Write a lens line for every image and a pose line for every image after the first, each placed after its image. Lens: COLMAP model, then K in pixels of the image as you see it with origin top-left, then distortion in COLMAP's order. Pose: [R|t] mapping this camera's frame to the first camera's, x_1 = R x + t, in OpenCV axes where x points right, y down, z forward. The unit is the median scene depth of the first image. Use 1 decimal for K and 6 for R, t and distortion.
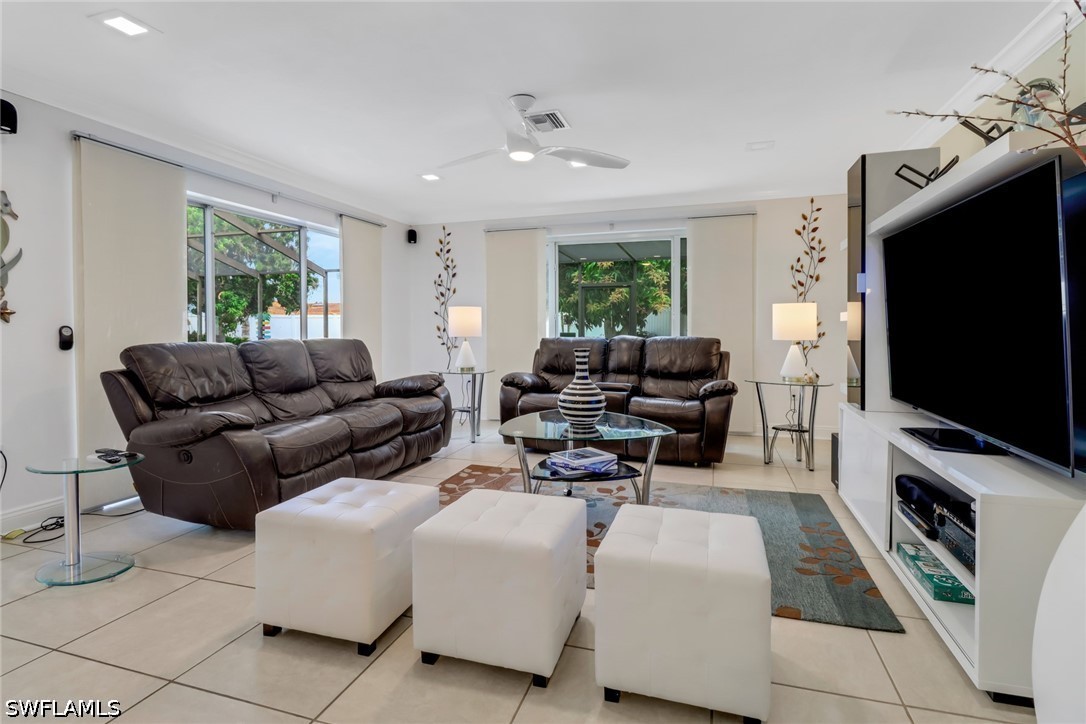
lens RADIAL K [[518.4, 0, 559.3], [0, 518.4, 337.1], [0, 0, 1]] dist [0.000251, -0.000017]
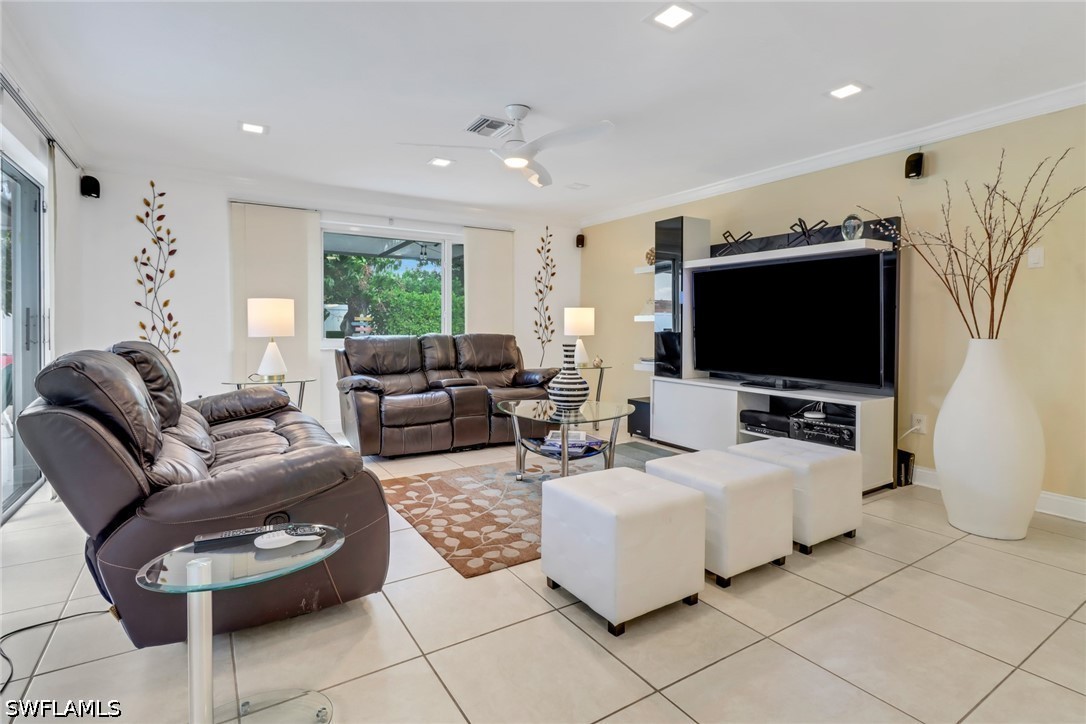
lens RADIAL K [[522.7, 0, 536.2], [0, 522.7, 334.3], [0, 0, 1]] dist [-0.000748, -0.000345]
pose [[0.652223, -0.008931, 0.757975, -0.522519], [0.012263, 0.999924, 0.001229, 0.000547], [-0.757928, 0.008494, 0.652283, 0.172369]]
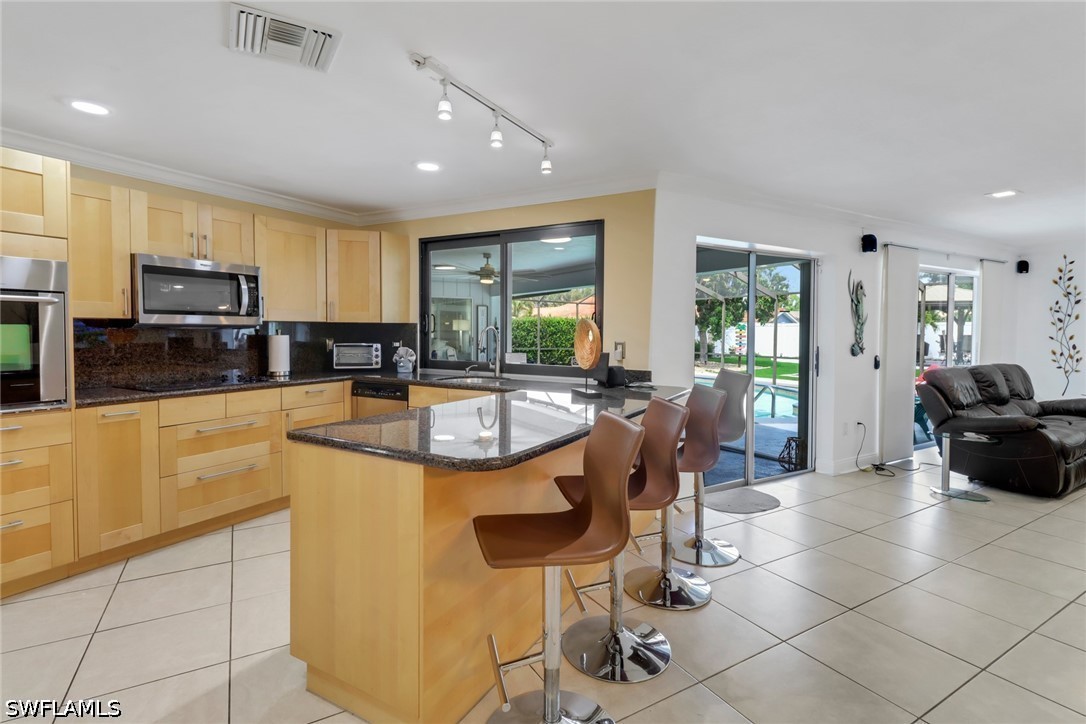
lens RADIAL K [[522.7, 0, 536.2], [0, 522.7, 334.3], [0, 0, 1]] dist [-0.000748, -0.000345]
pose [[0.730205, 0.014558, -0.683073, -0.344499], [-0.022407, 0.999745, -0.002645, -0.033578], [0.682861, 0.017237, 0.730345, -0.612435]]
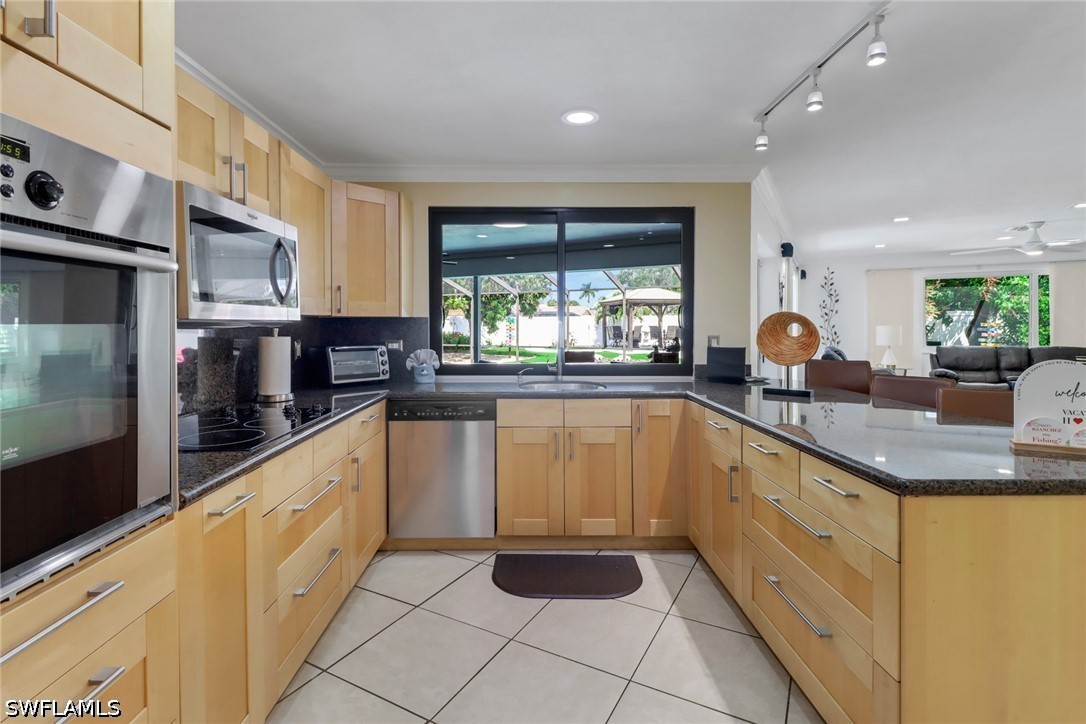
lens RADIAL K [[522.7, 0, 536.2], [0, 522.7, 334.3], [0, 0, 1]] dist [-0.000748, -0.000345]
pose [[0.976029, 0.005272, -0.217577, -0.866326], [-0.004940, 0.999986, 0.002067, -0.030300], [0.217585, -0.000942, 0.976041, -0.748013]]
